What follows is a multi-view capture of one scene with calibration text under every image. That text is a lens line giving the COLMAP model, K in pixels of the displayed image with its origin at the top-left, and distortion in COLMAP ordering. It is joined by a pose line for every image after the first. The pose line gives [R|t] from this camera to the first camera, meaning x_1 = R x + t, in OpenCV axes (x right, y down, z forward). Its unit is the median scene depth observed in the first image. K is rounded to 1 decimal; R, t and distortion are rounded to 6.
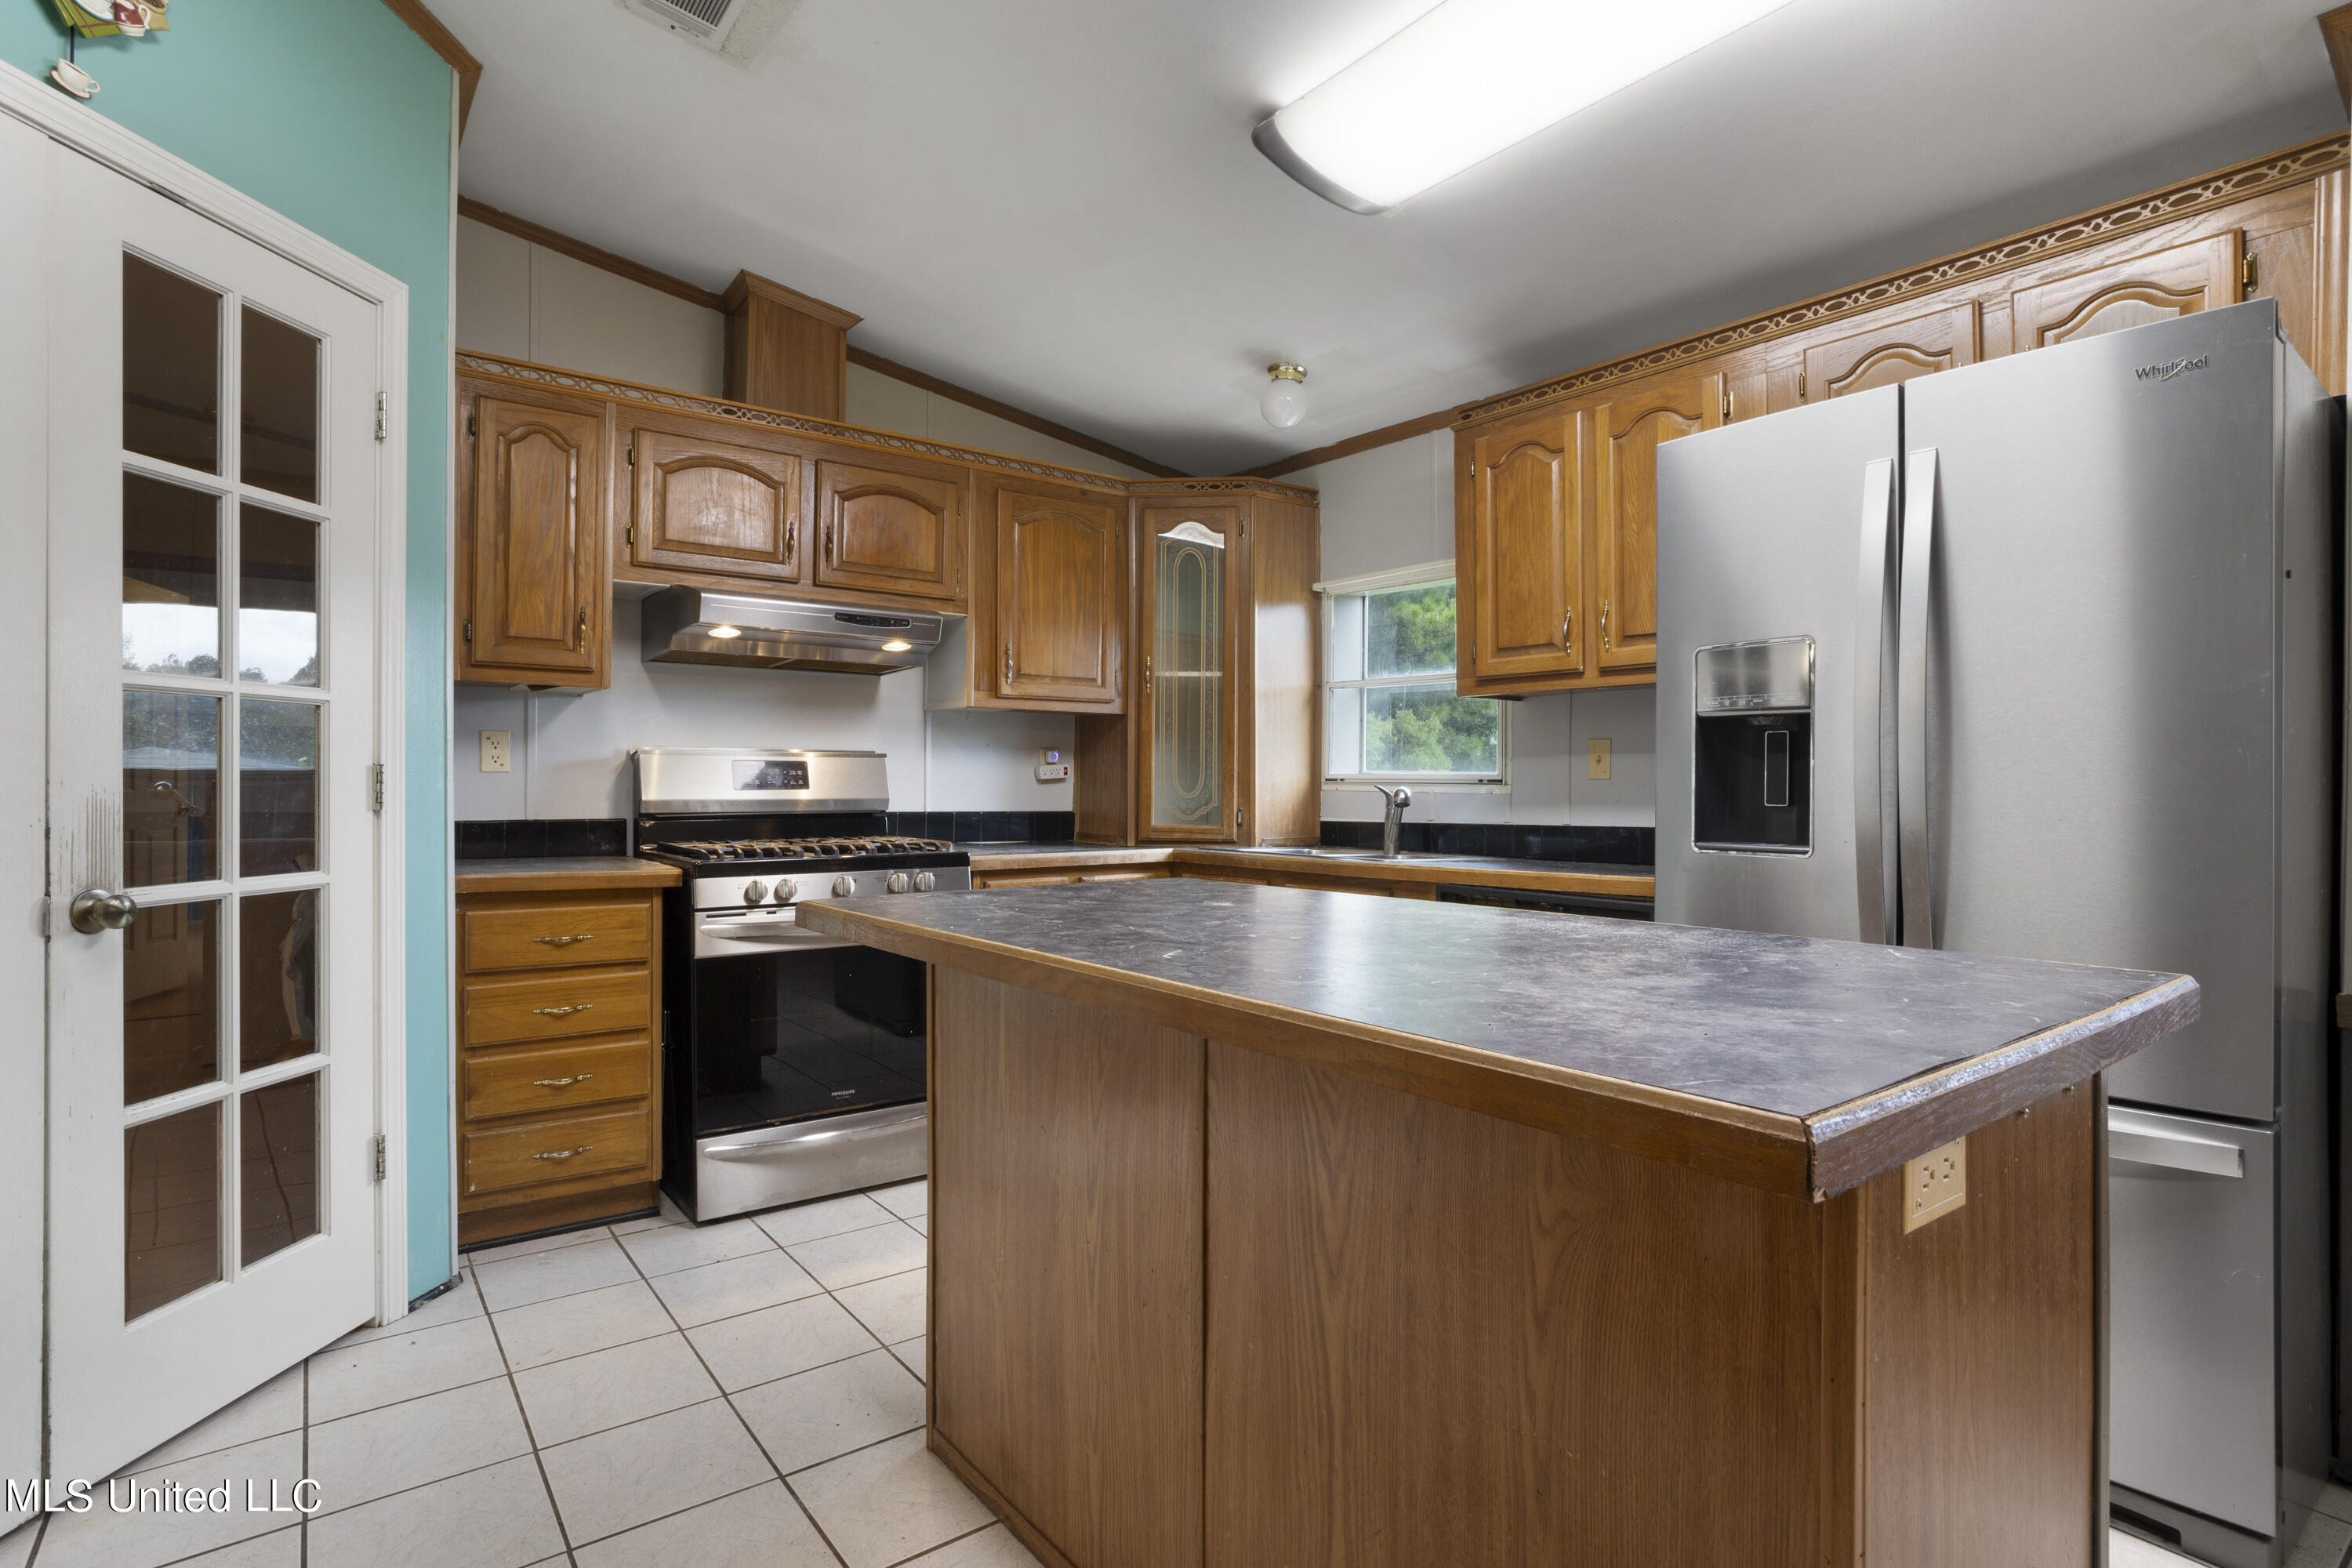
lens RADIAL K [[1216.0, 0, 1176.6], [0, 1216.0, 794.4], [0, 0, 1]] dist [-0.072240, 0.038443]
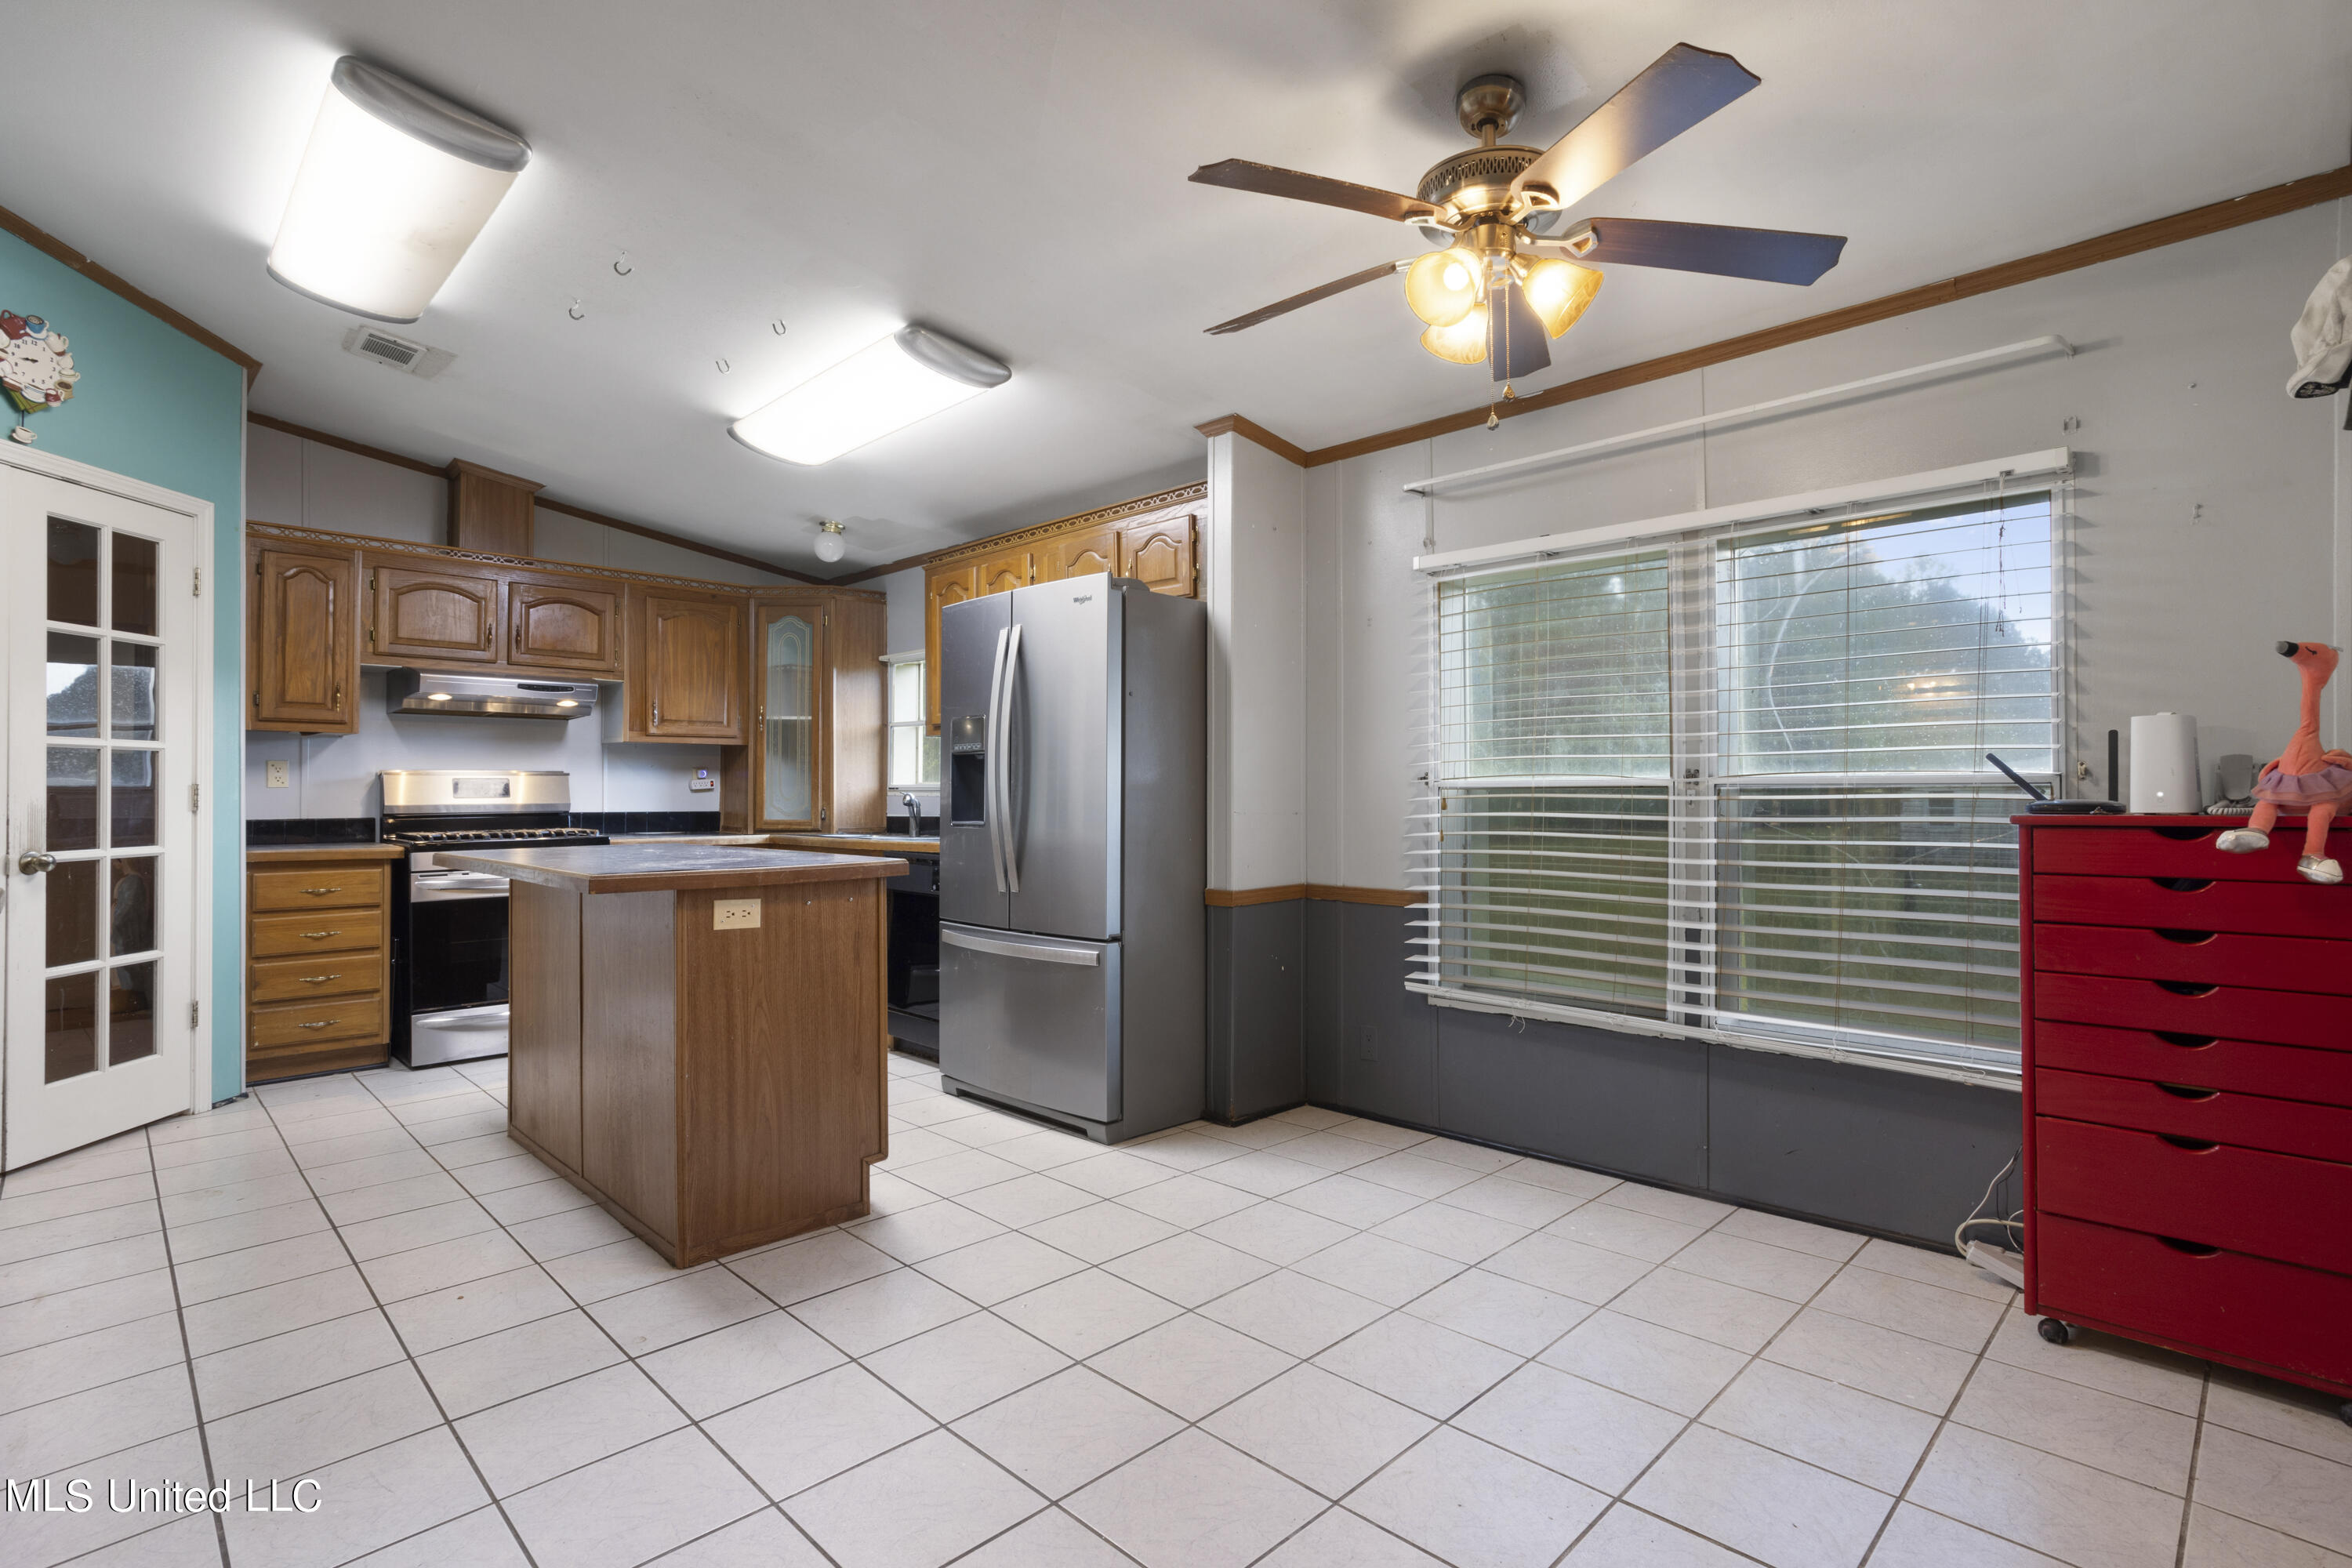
lens RADIAL K [[1131.6, 0, 1166.7], [0, 1131.6, 783.3], [0, 0, 1]] dist [-0.060906, 0.030836]
pose [[0.989781, -0.006438, 0.142451, 0.382296], [0.008480, 0.999870, -0.013736, 0.005196], [-0.142344, 0.014804, 0.989707, -0.601861]]
